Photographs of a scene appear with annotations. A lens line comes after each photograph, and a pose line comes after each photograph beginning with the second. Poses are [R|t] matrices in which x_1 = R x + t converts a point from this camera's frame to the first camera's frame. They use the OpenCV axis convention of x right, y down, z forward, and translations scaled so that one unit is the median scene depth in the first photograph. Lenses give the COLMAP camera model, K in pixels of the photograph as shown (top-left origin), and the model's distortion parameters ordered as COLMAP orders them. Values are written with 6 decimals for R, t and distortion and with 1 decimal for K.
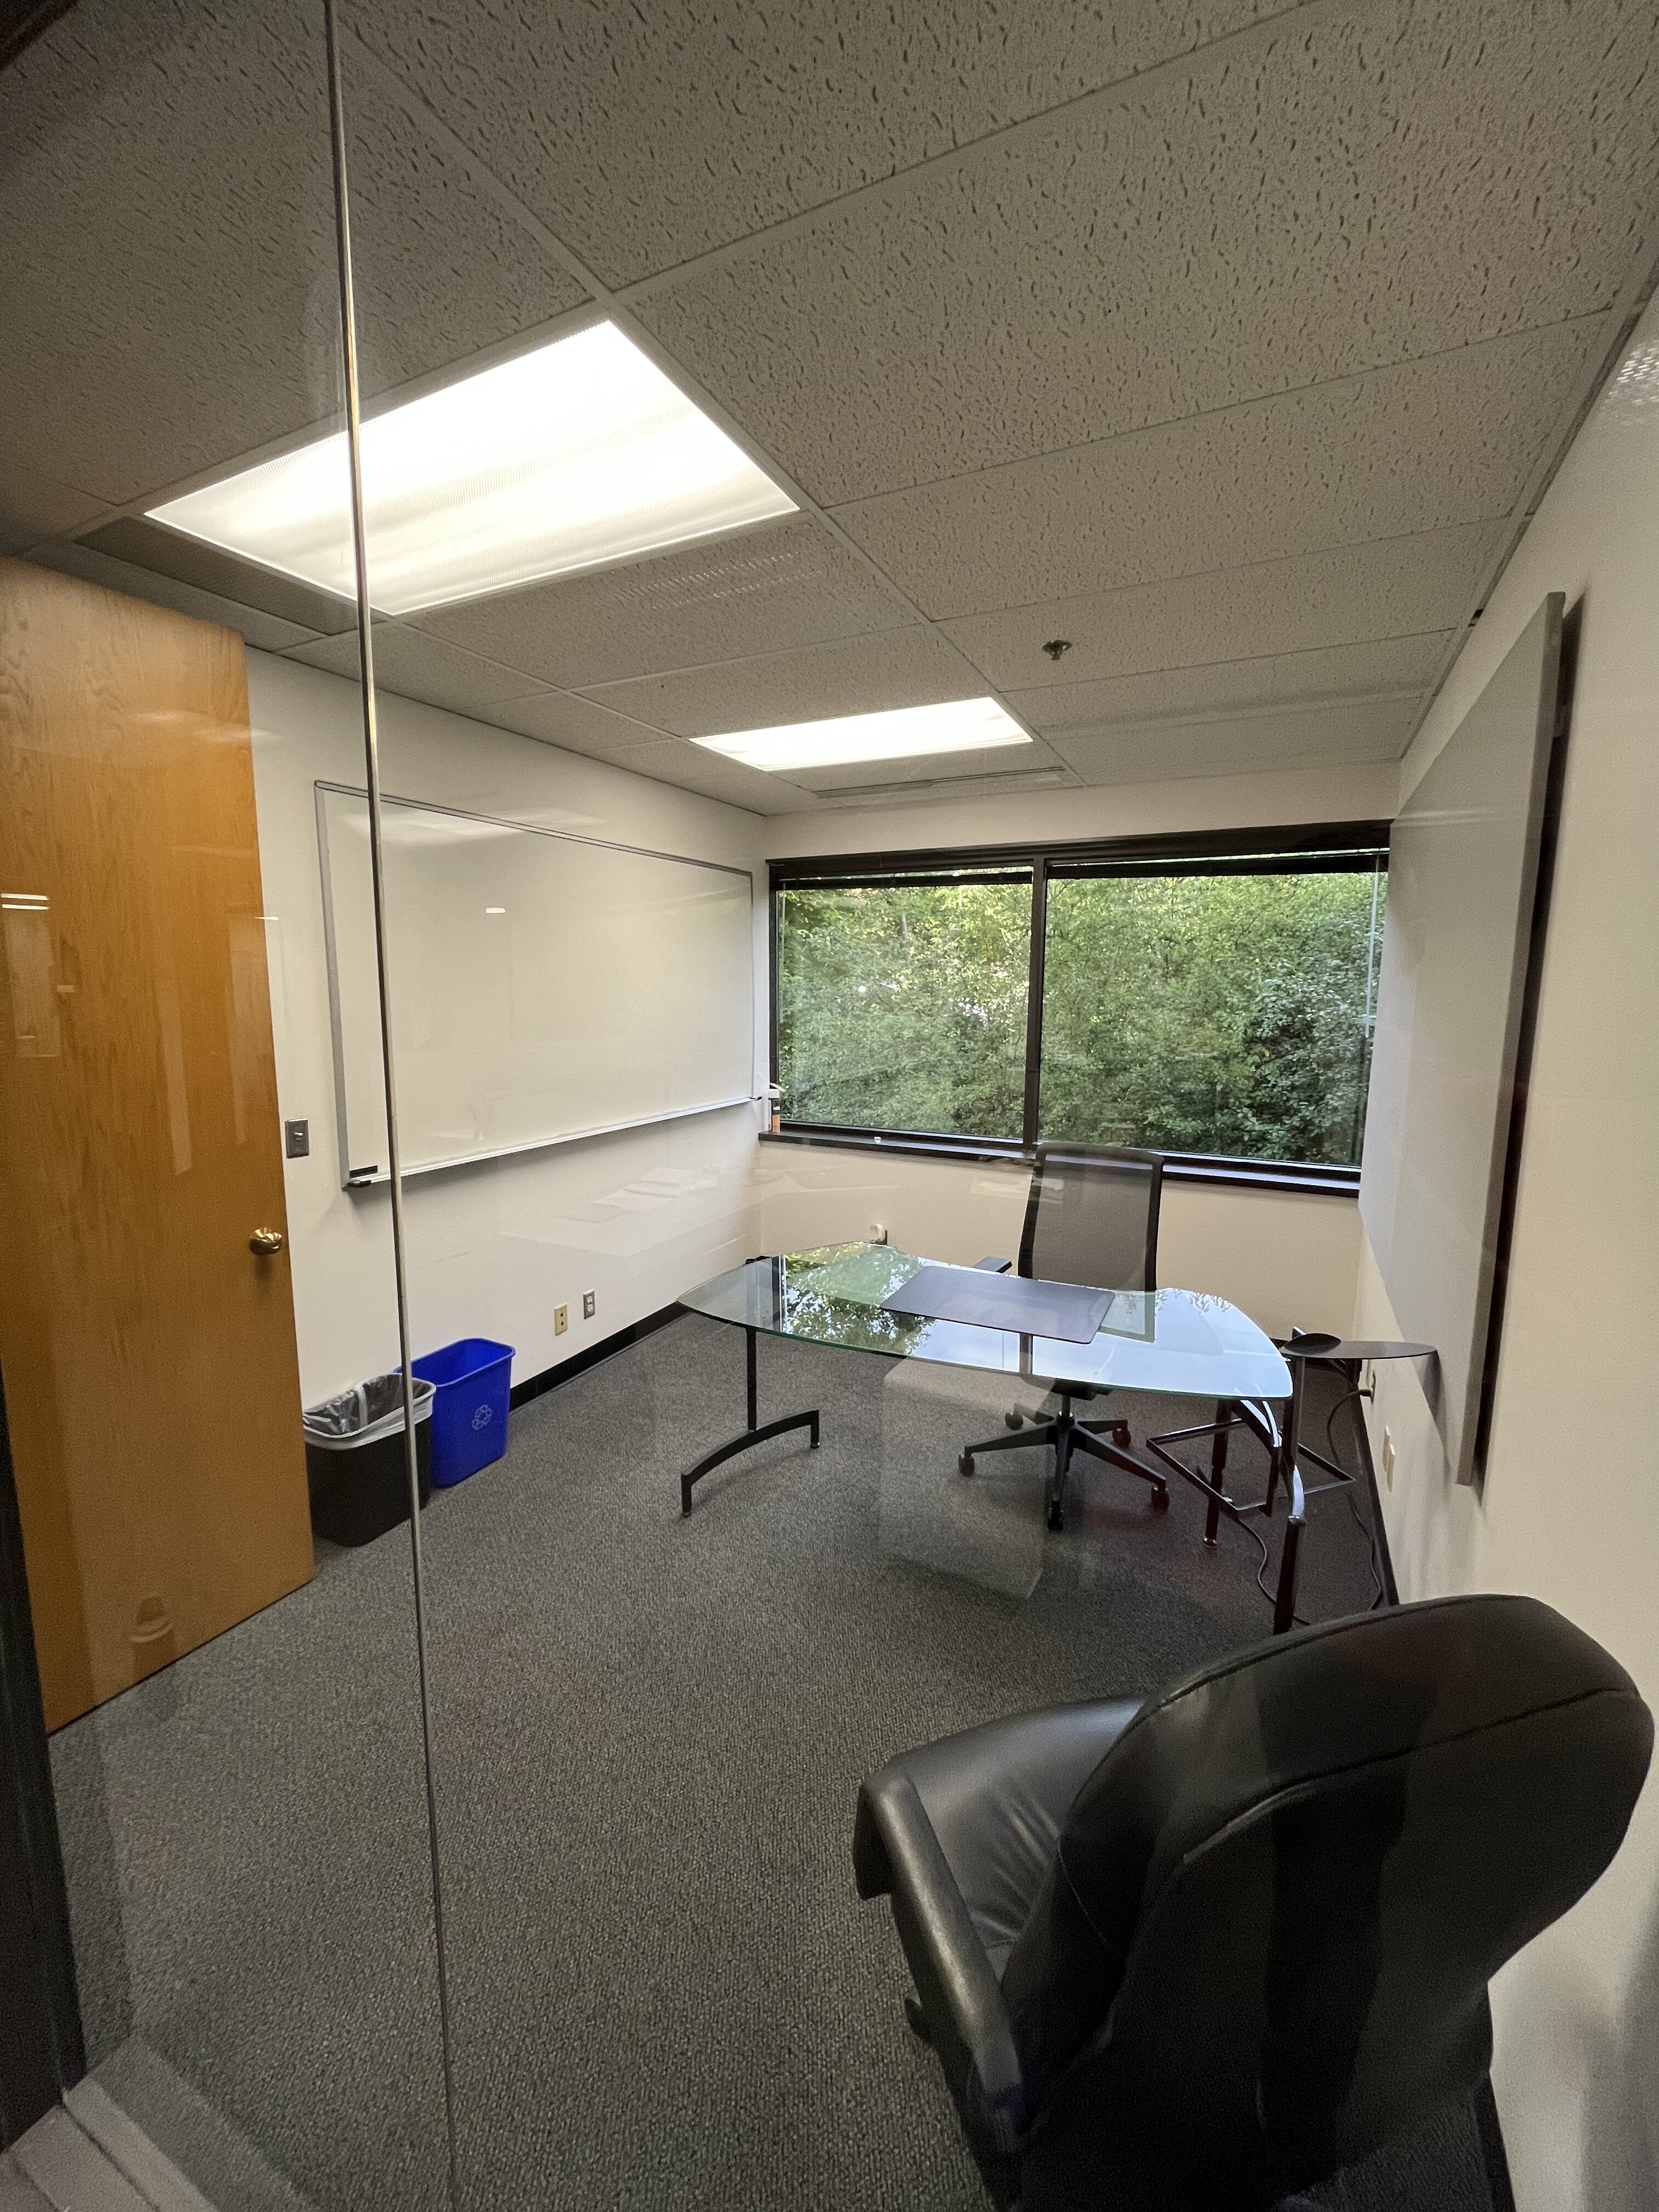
lens RADIAL K [[898.6, 0, 816.2], [0, 898.6, 1121.1], [0, 0, 1]] dist [-0.000610, -0.000739]
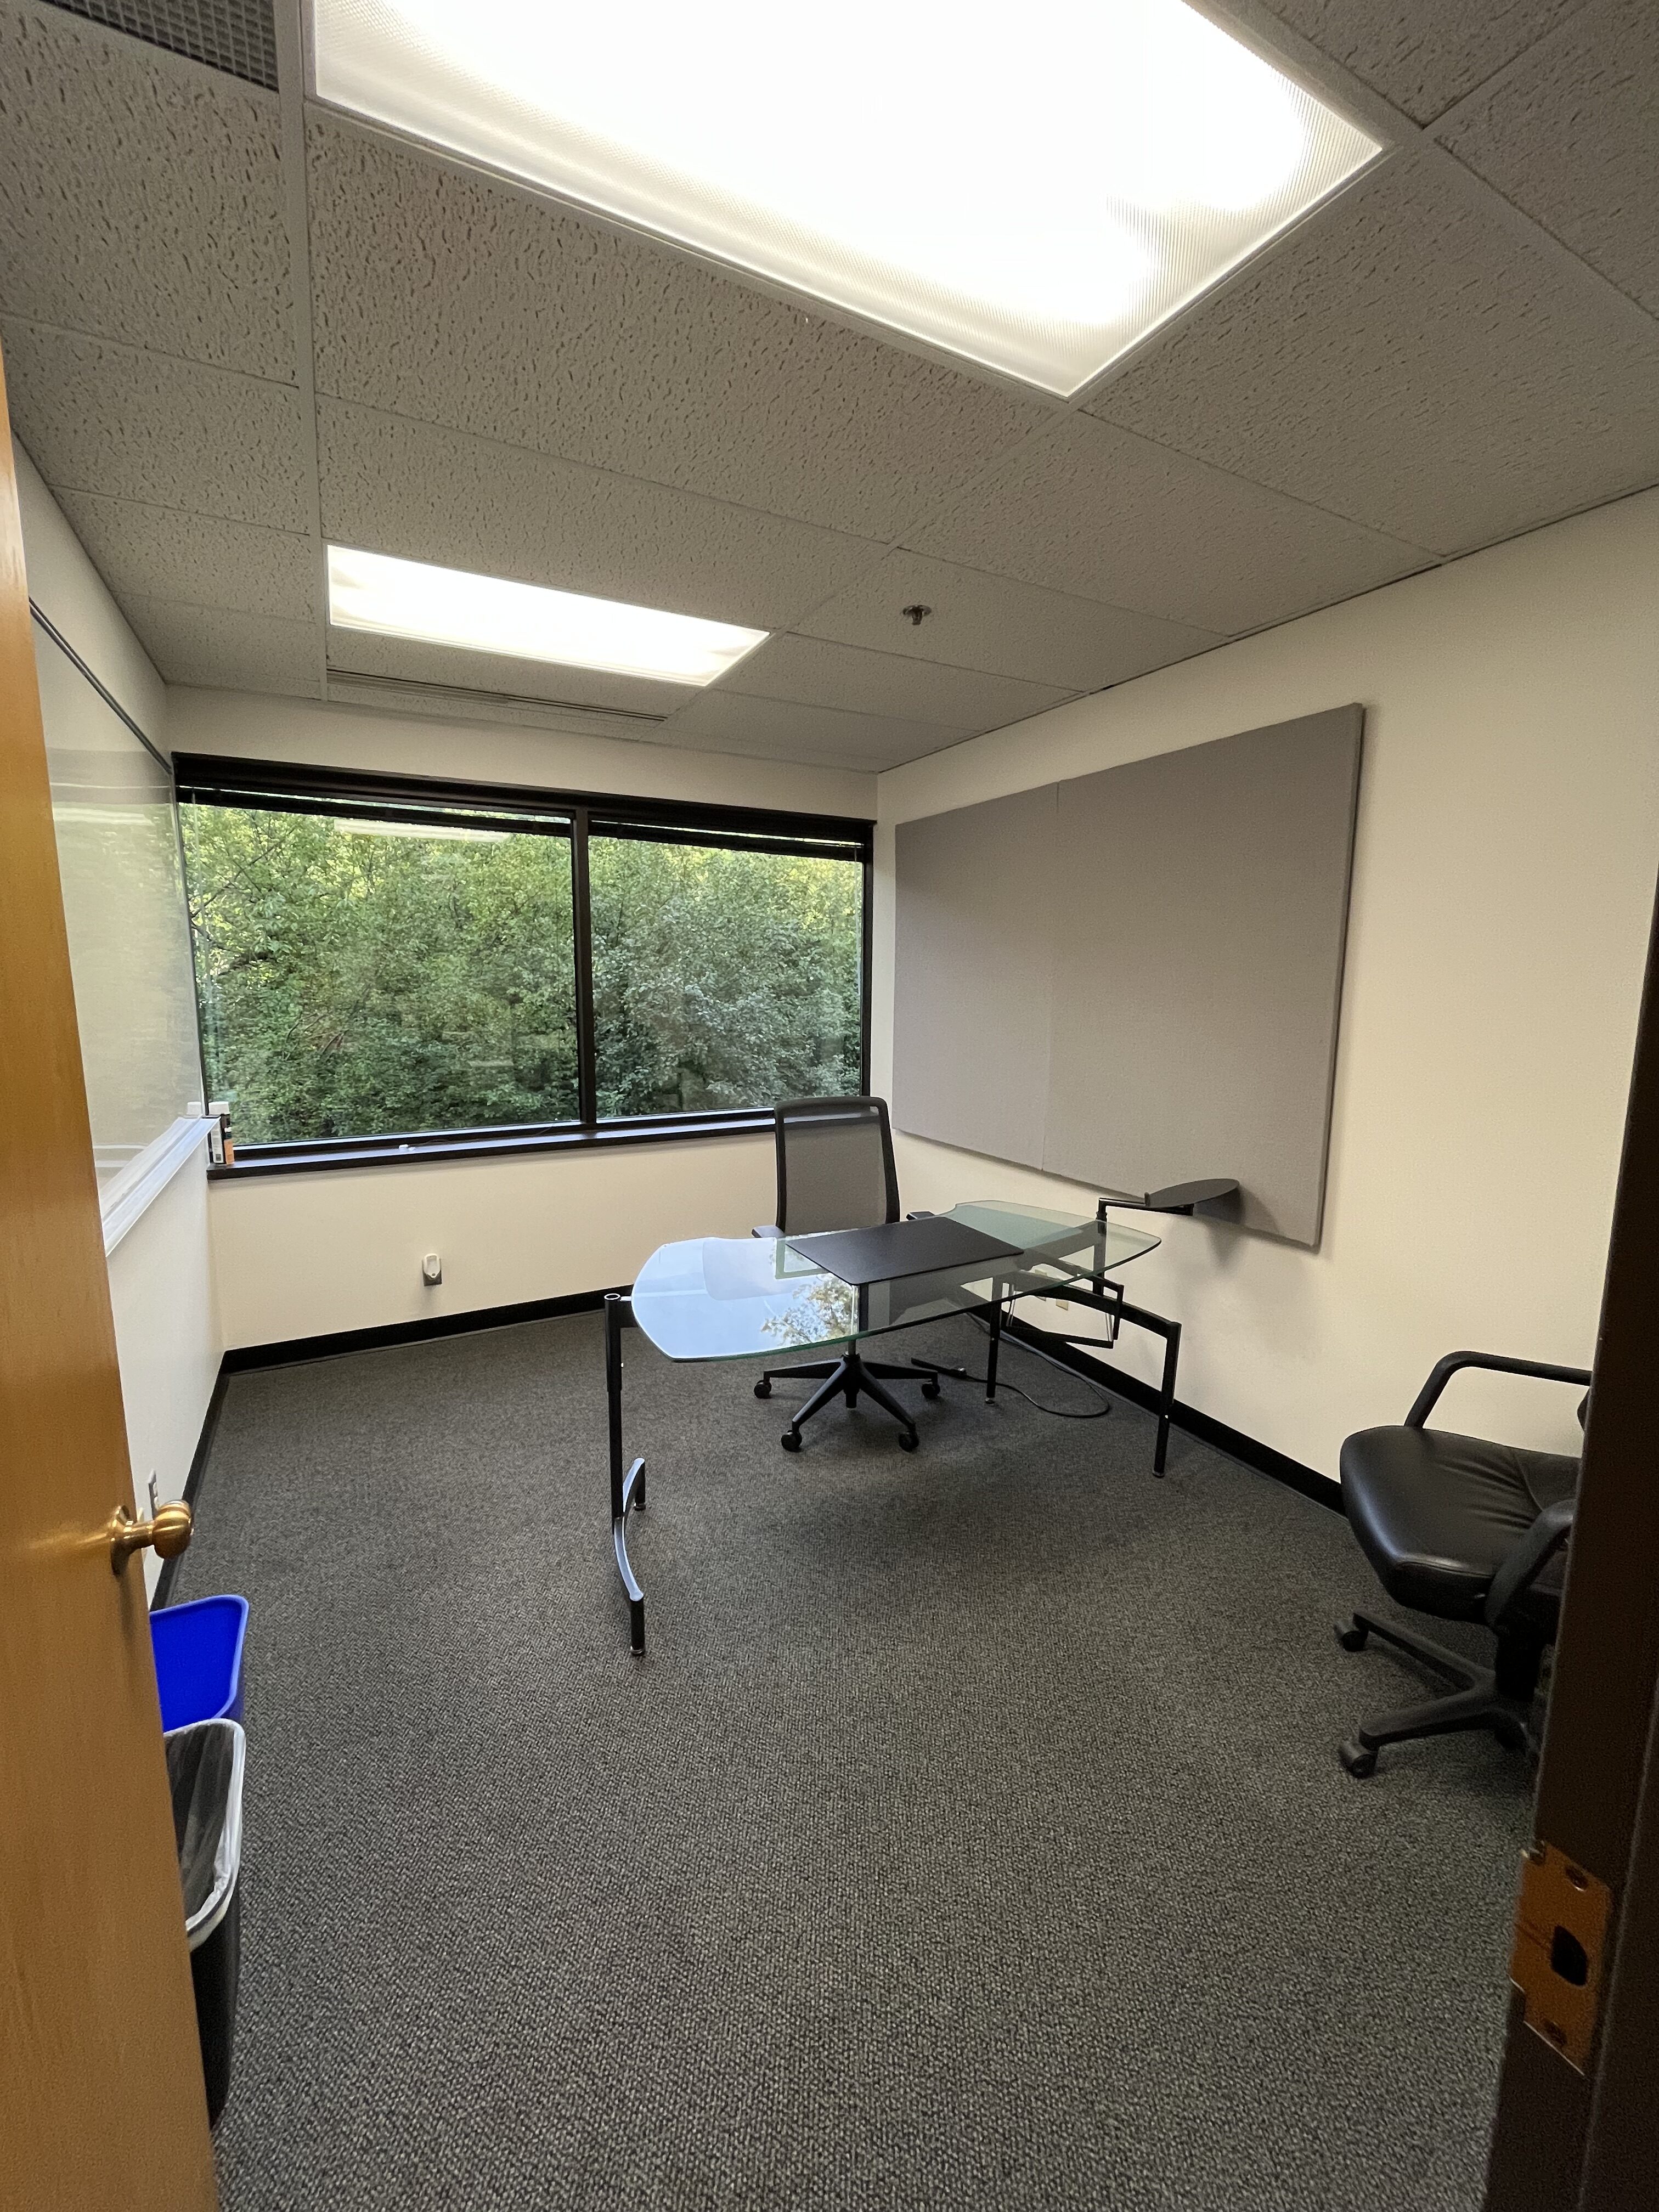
lens RADIAL K [[898.6, 0, 833.9], [0, 898.6, 1124.5], [0, 0, 1]] dist [-0.000610, -0.000739]
pose [[0.566670, -0.139428, 0.812063, -0.400833], [0.122890, 0.988857, 0.084028, -0.022260], [-0.814729, 0.052178, 0.577489, 0.284816]]
